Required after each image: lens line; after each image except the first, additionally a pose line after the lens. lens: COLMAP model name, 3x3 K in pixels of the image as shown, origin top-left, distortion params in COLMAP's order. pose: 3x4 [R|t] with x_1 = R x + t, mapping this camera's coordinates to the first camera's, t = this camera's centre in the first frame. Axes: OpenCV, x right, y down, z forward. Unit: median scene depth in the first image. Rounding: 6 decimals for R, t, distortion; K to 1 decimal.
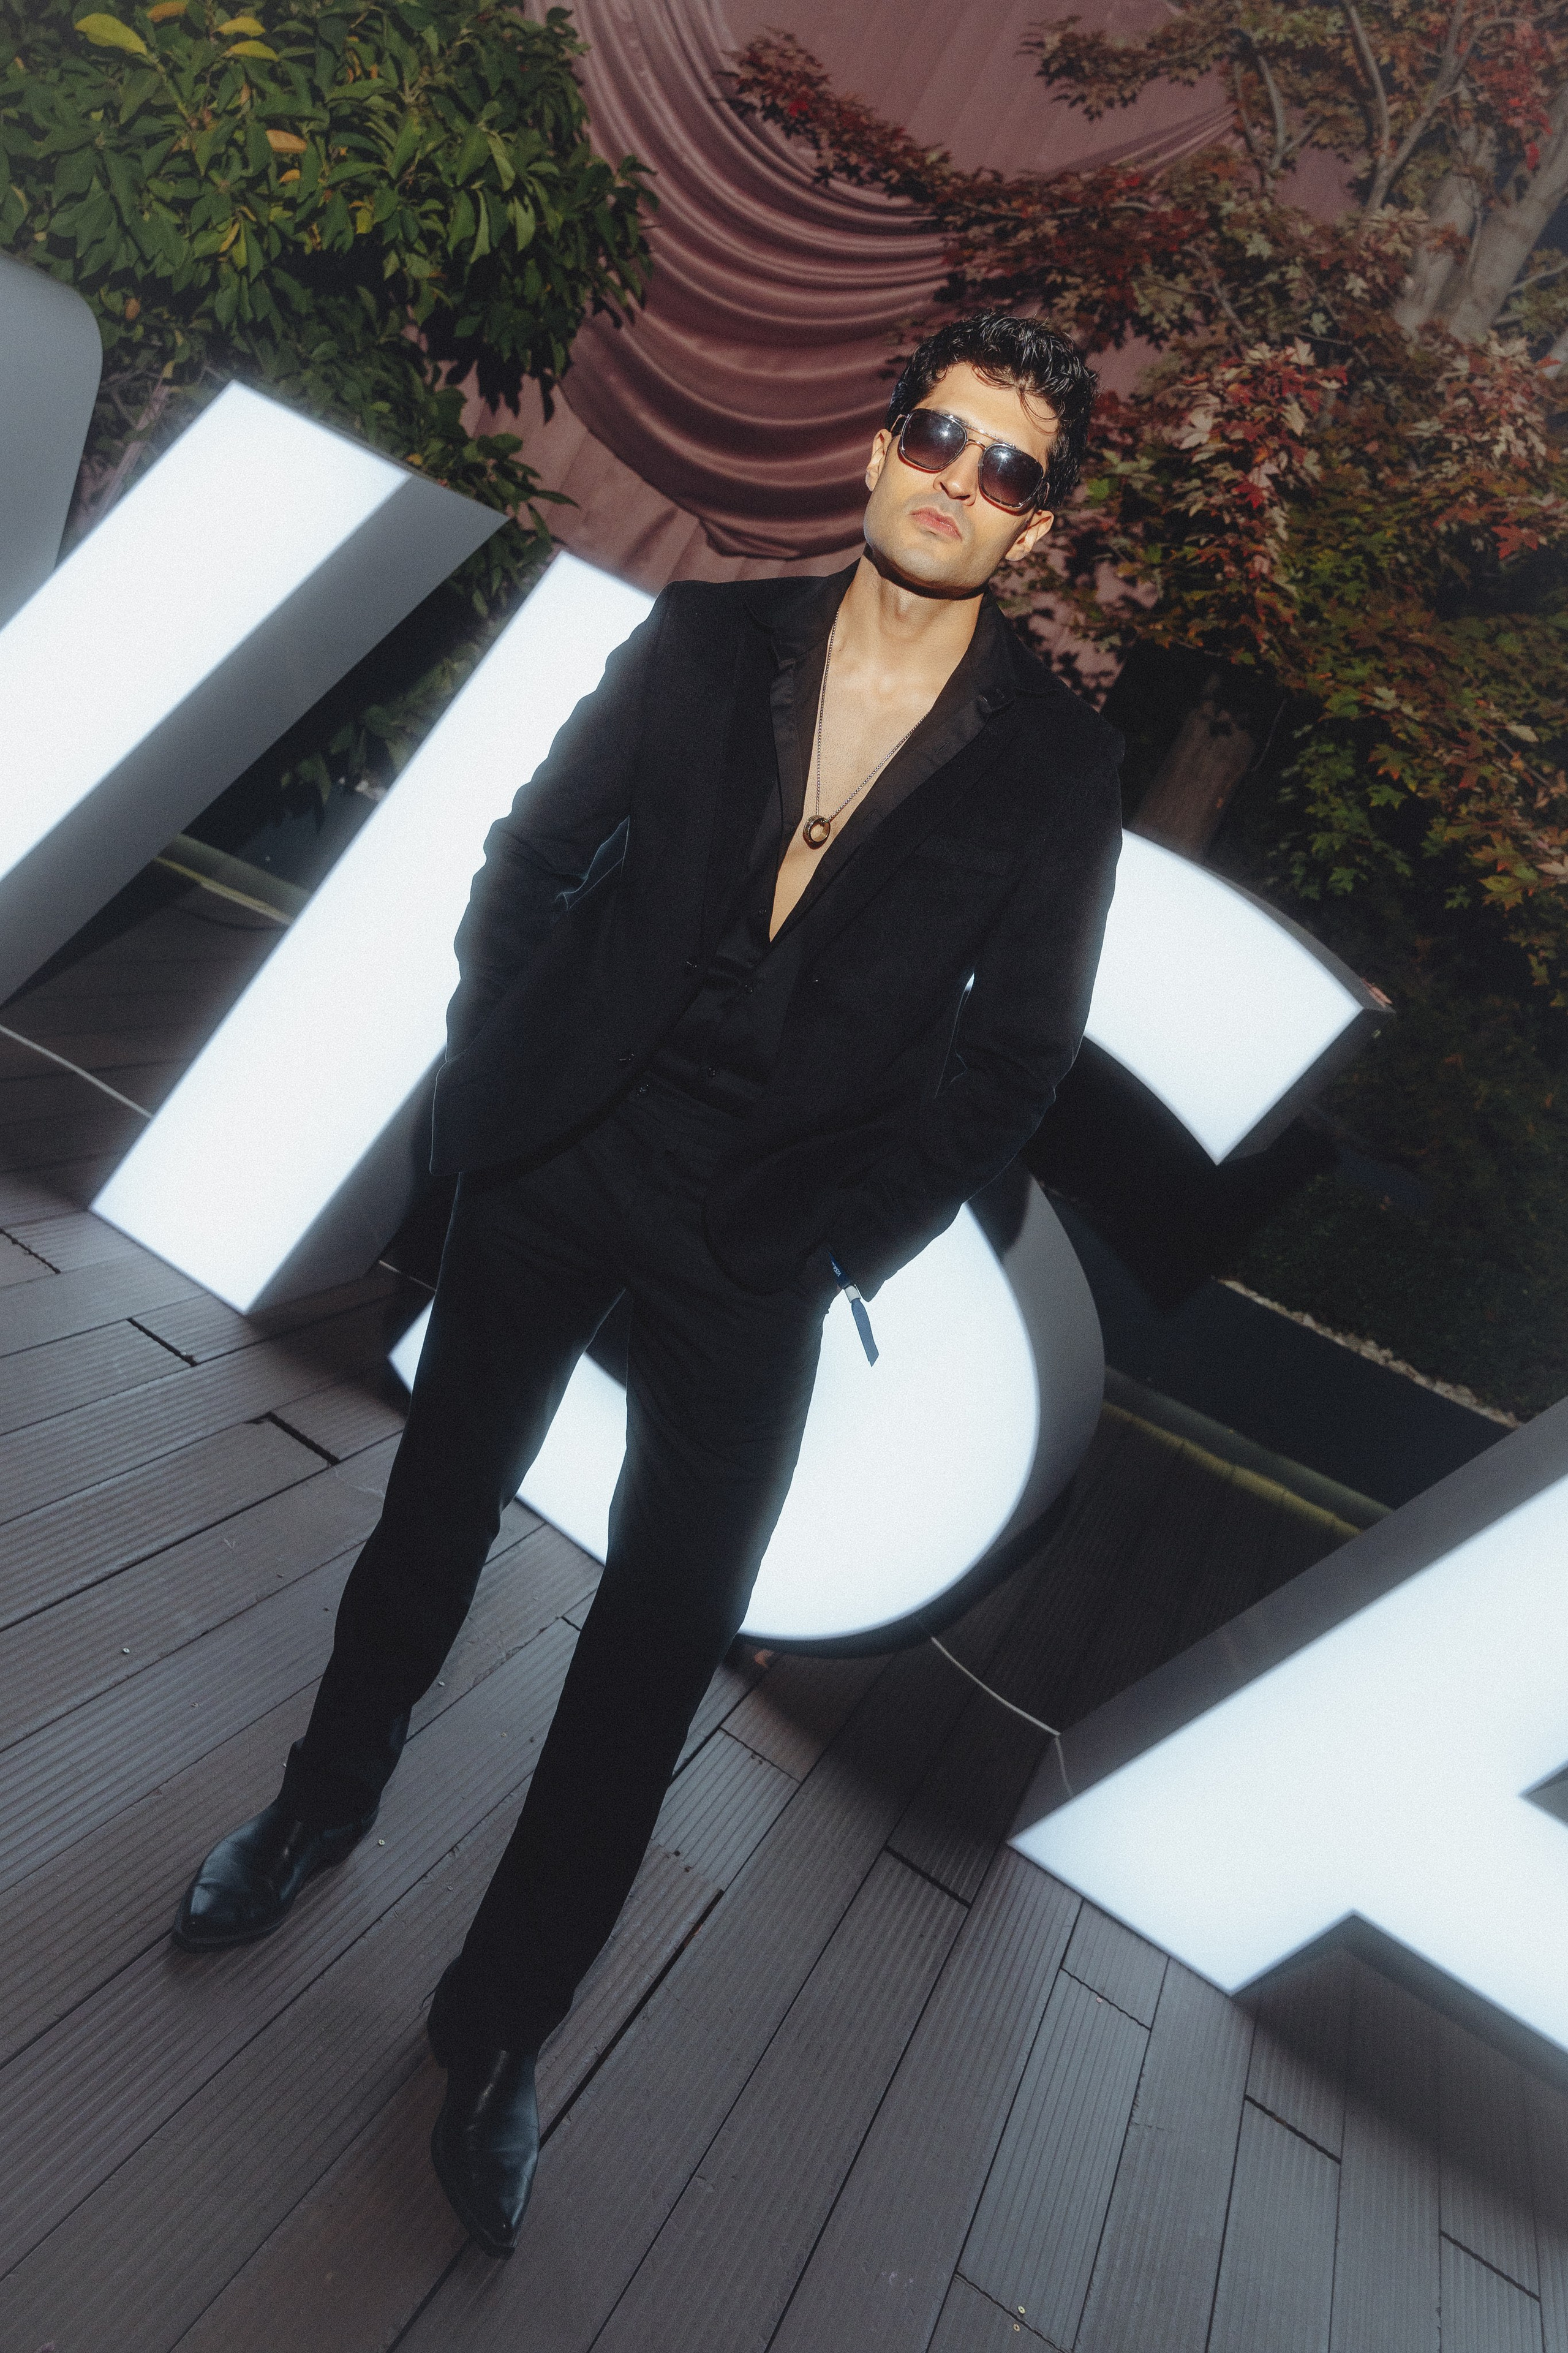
lens RADIAL K [[1935.3, 0, 758.1], [0, 1935.3, 1010.4], [0, 0, 1]] dist [-0.009663, 0.018217]
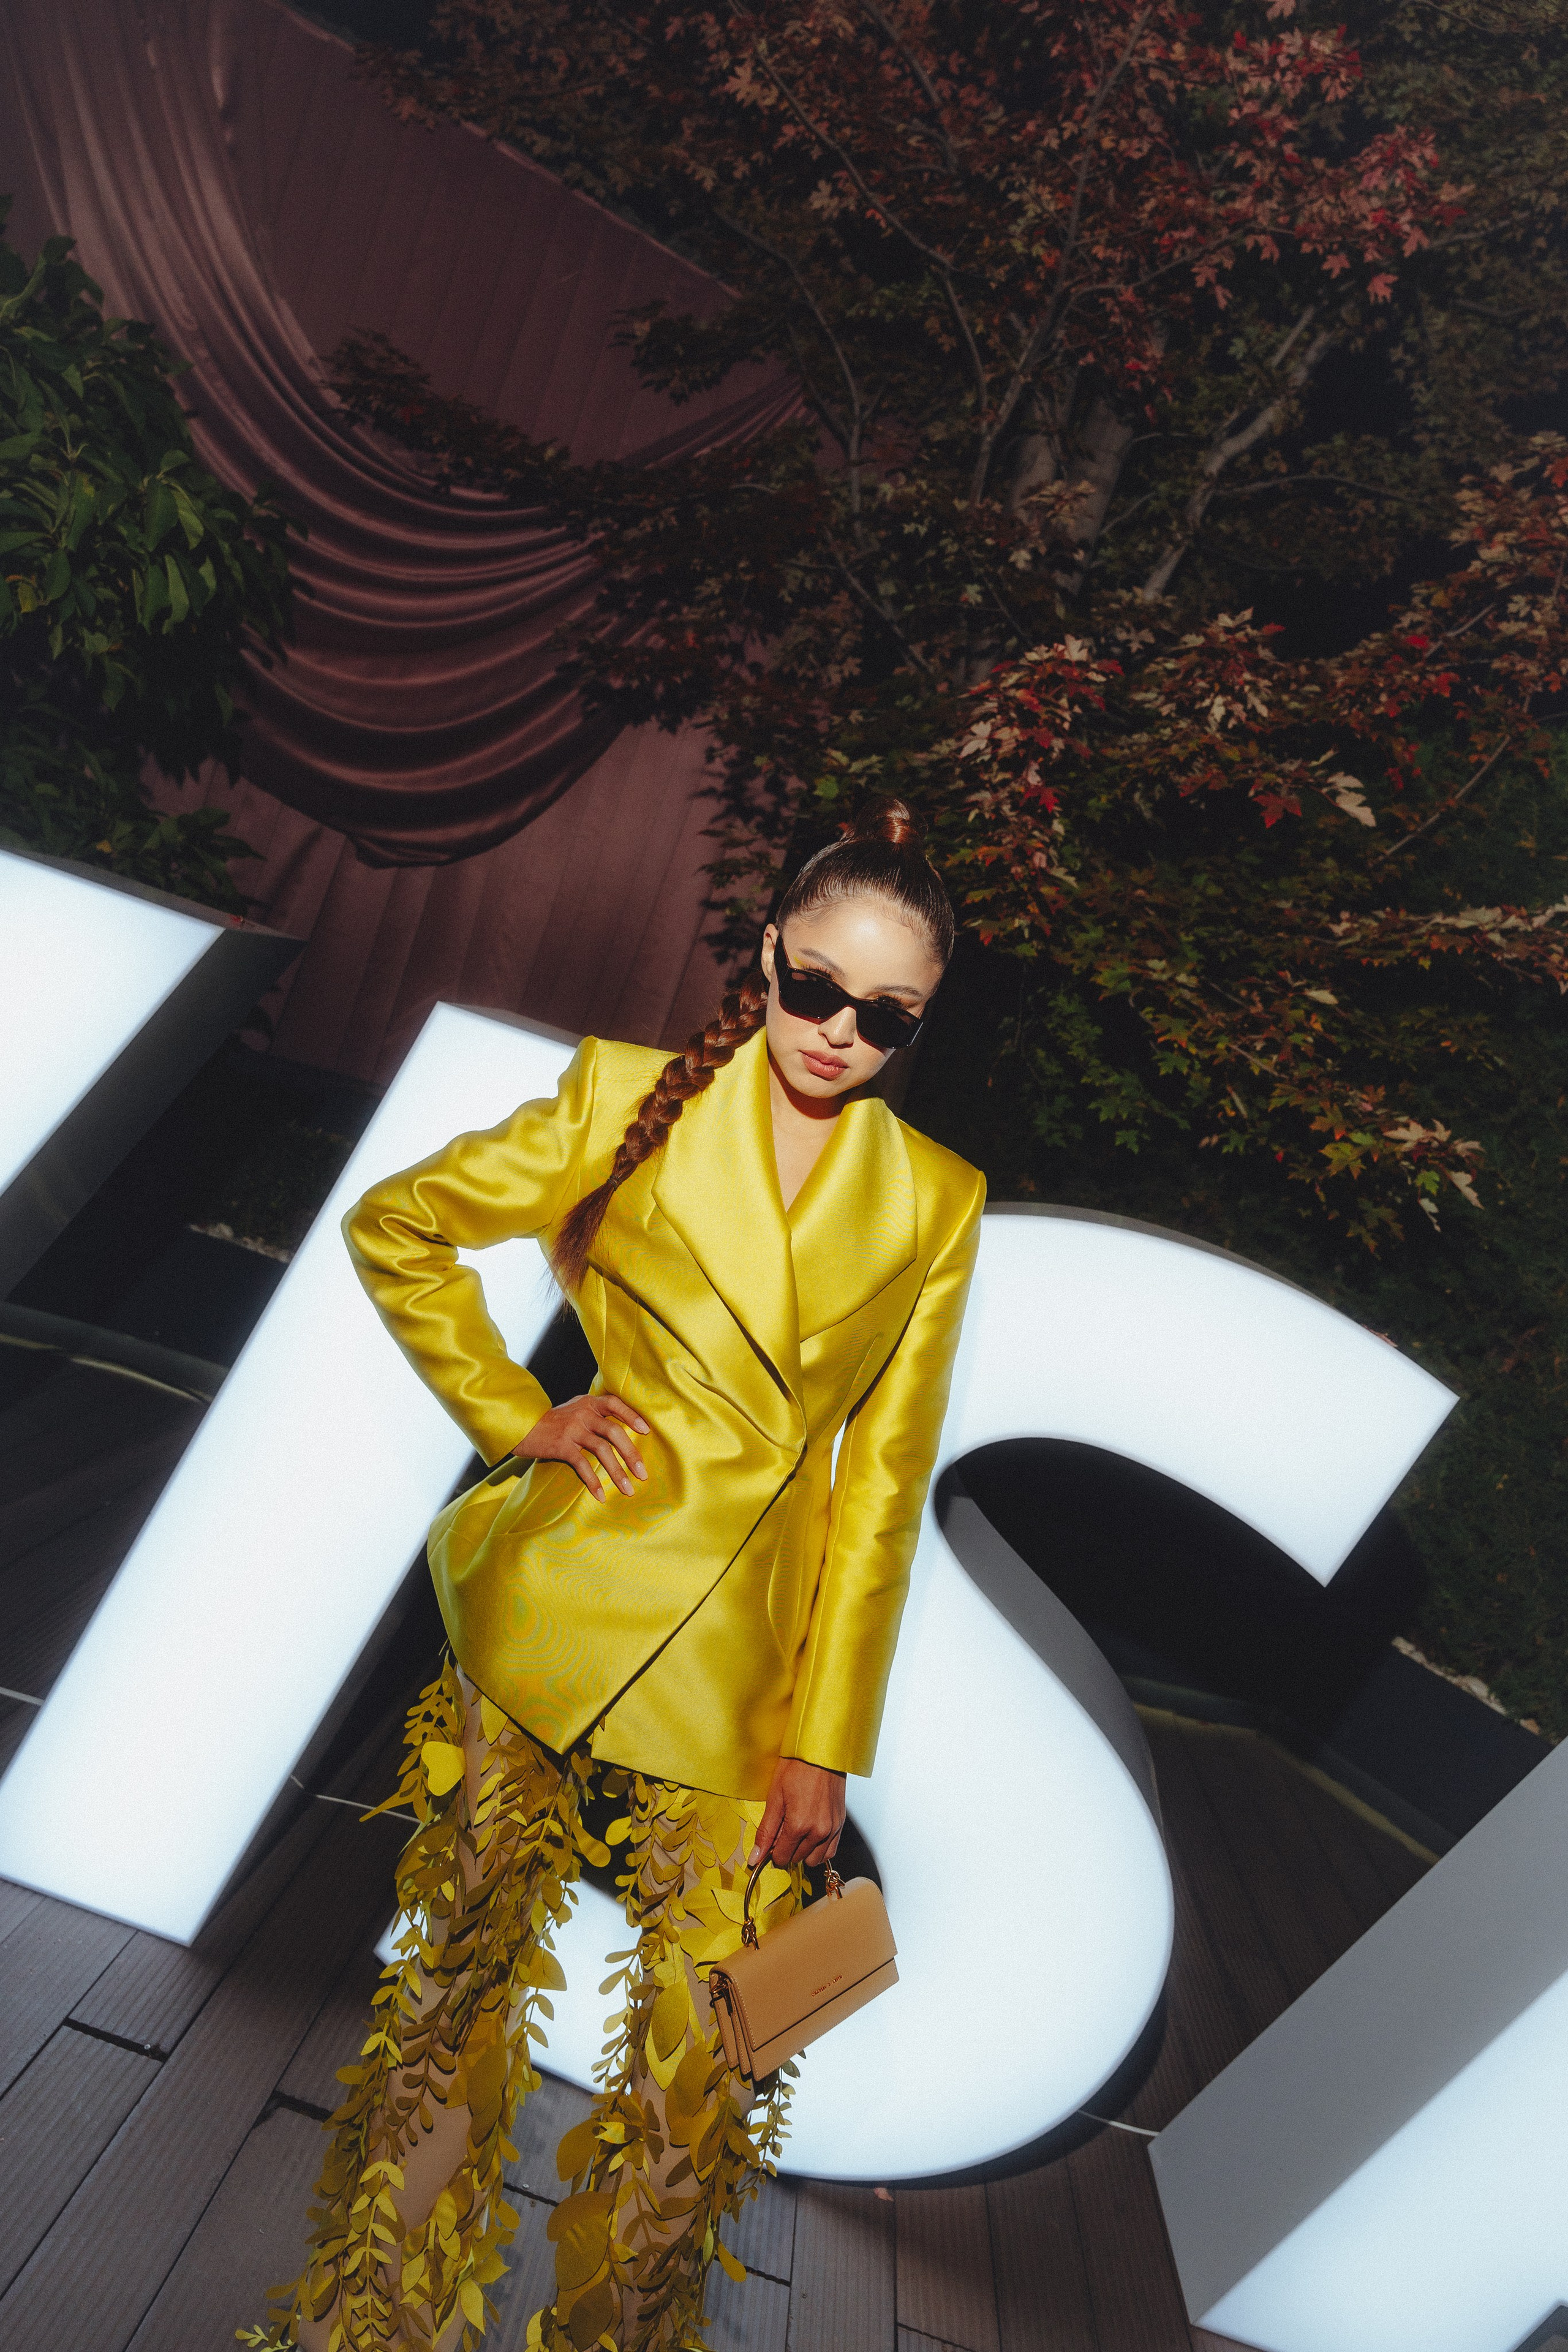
lens RADIAL K [[1689.0, 0, 743.1], [0, 1689.0, 1221.7], [0, 0, 1]] dist [0.011080, -0.014281]
pose [[0.956847, -0.177672, 0.229949, -0.115438], [0.170194, 0.984031, 0.052123, -0.114866], [-0.235538, -0.010738, 0.971806, 0.182678]]
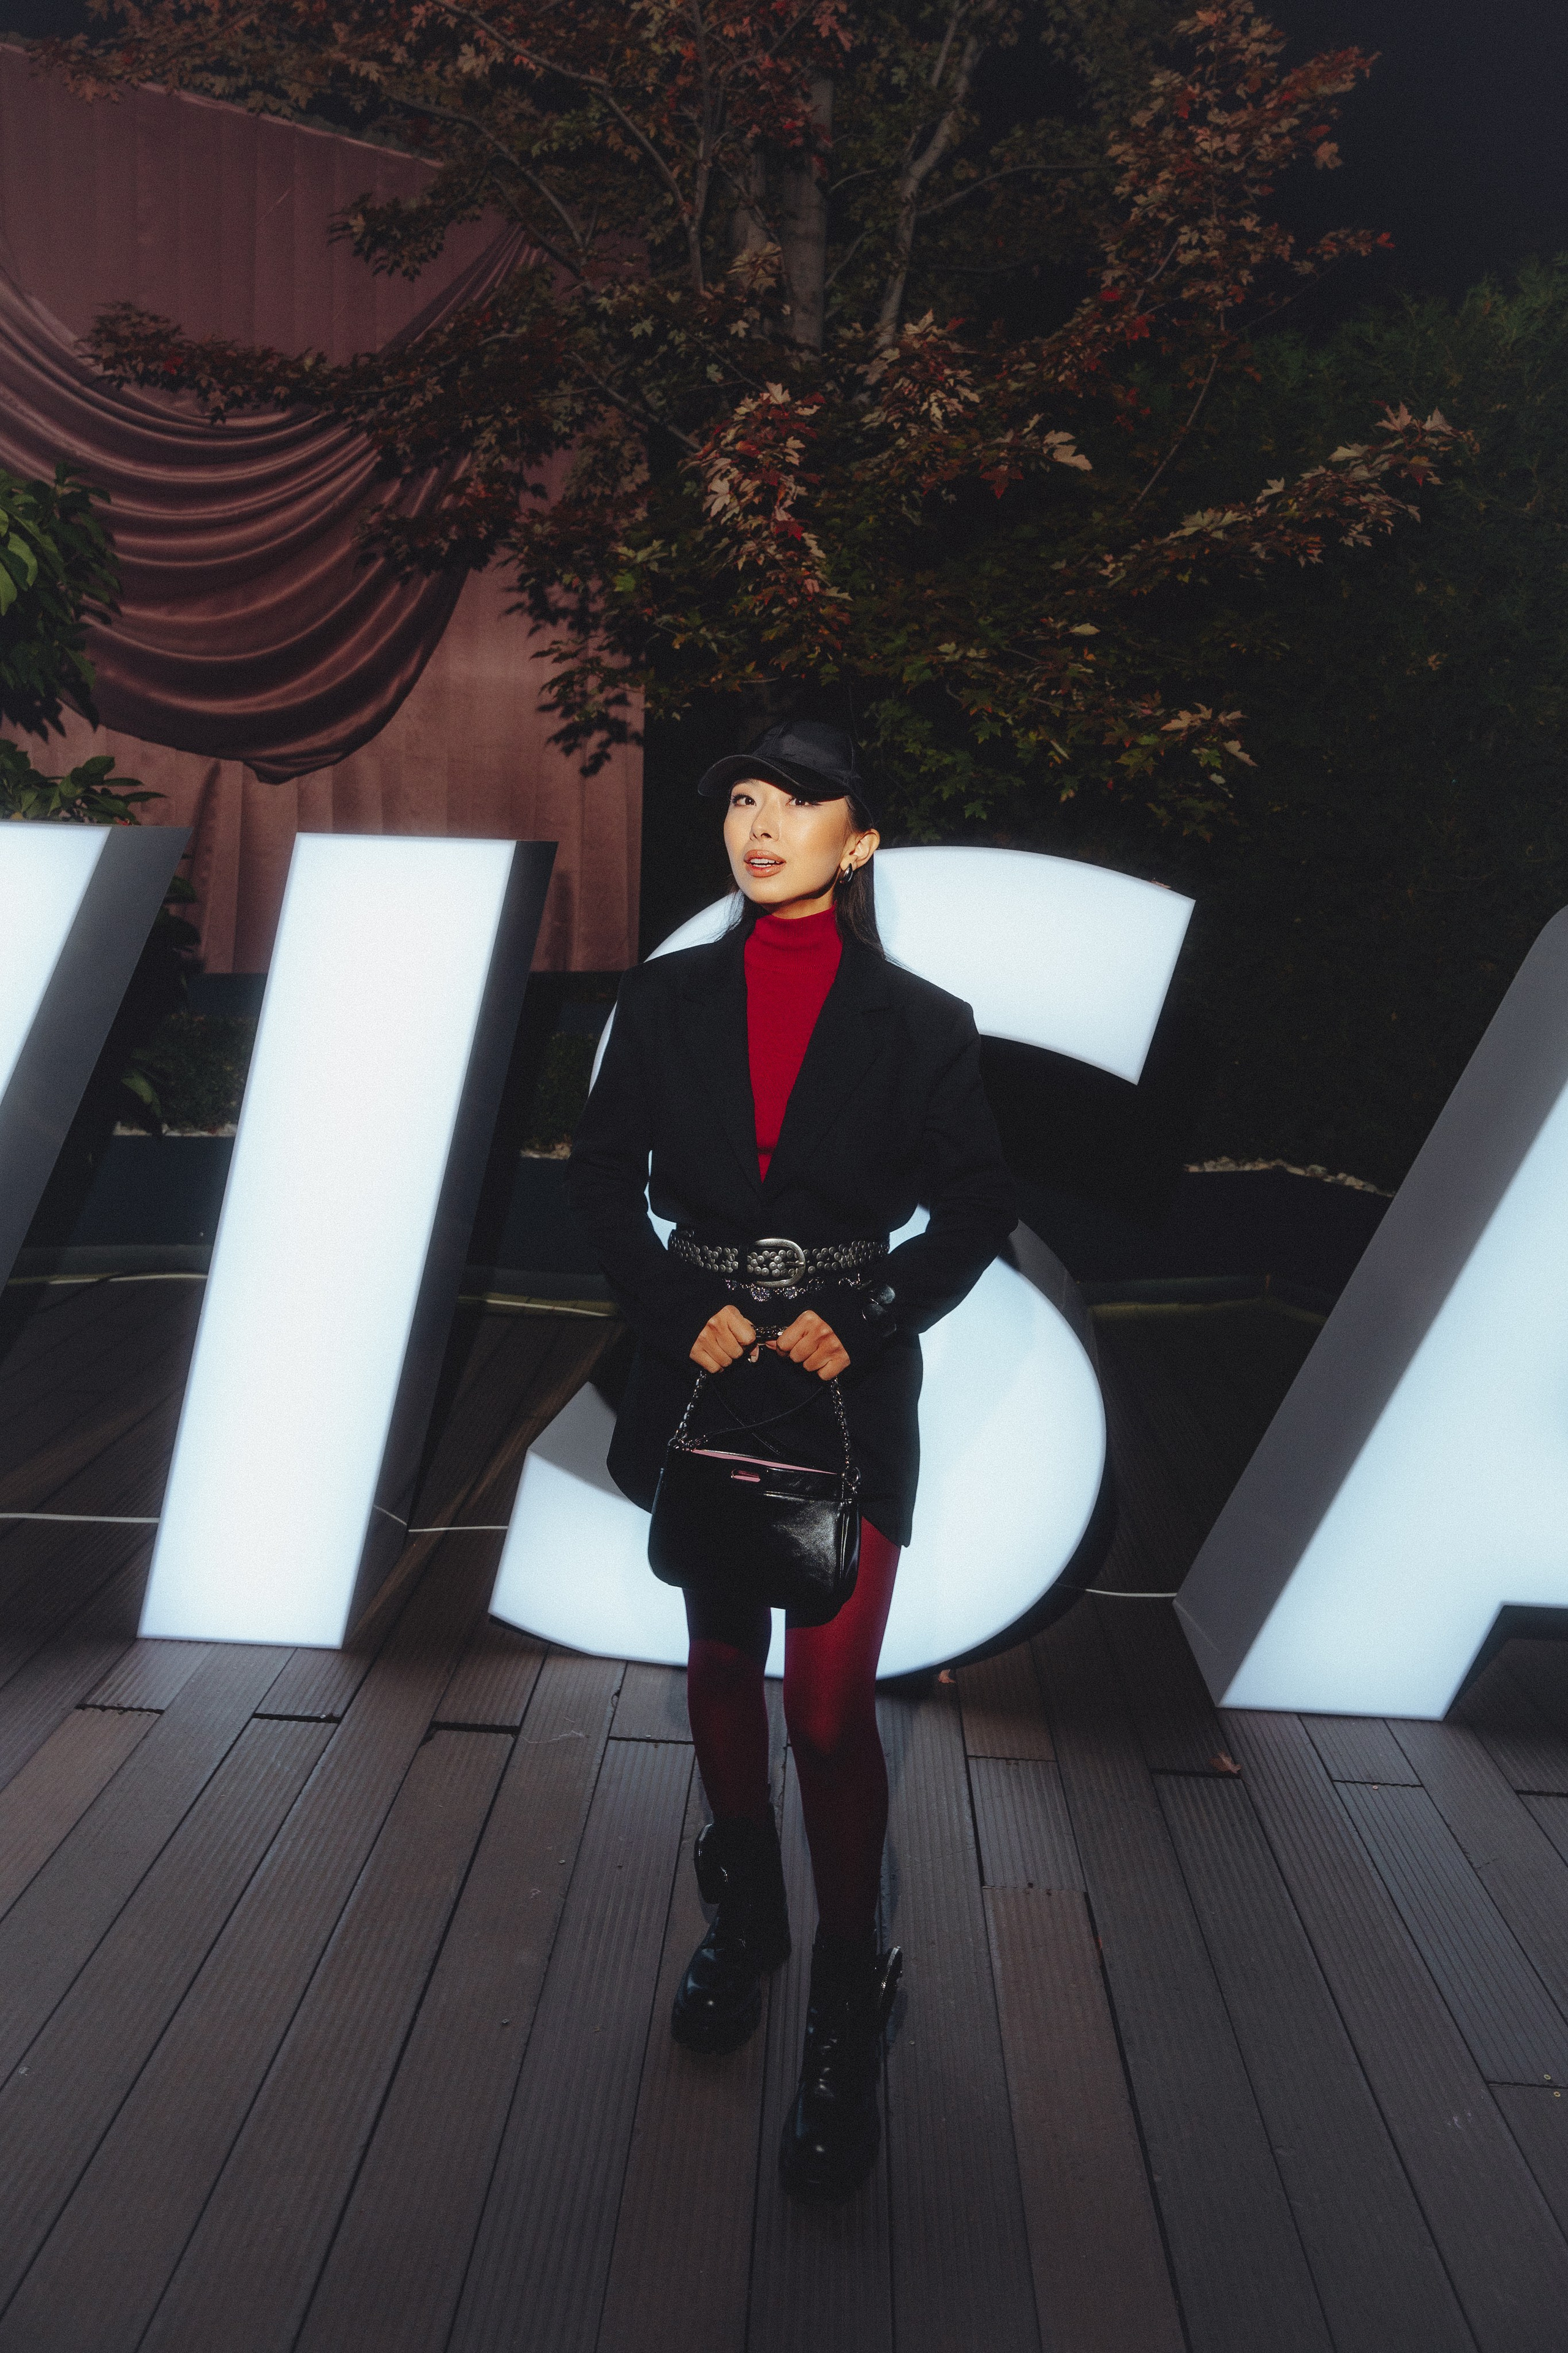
lens RADIAL K [[1665.6, 0, 758.0], [0, 1665.6, 1112.5], [0, 0, 1]] dist [0.006673, -0.010606]
pose [[0.867053, -0.453851, 0.205521, -0.099159], [0.446149, 0.890898, 0.085154, -0.054090], [-0.221746, 0.017860, 0.974941, 0.073014]]
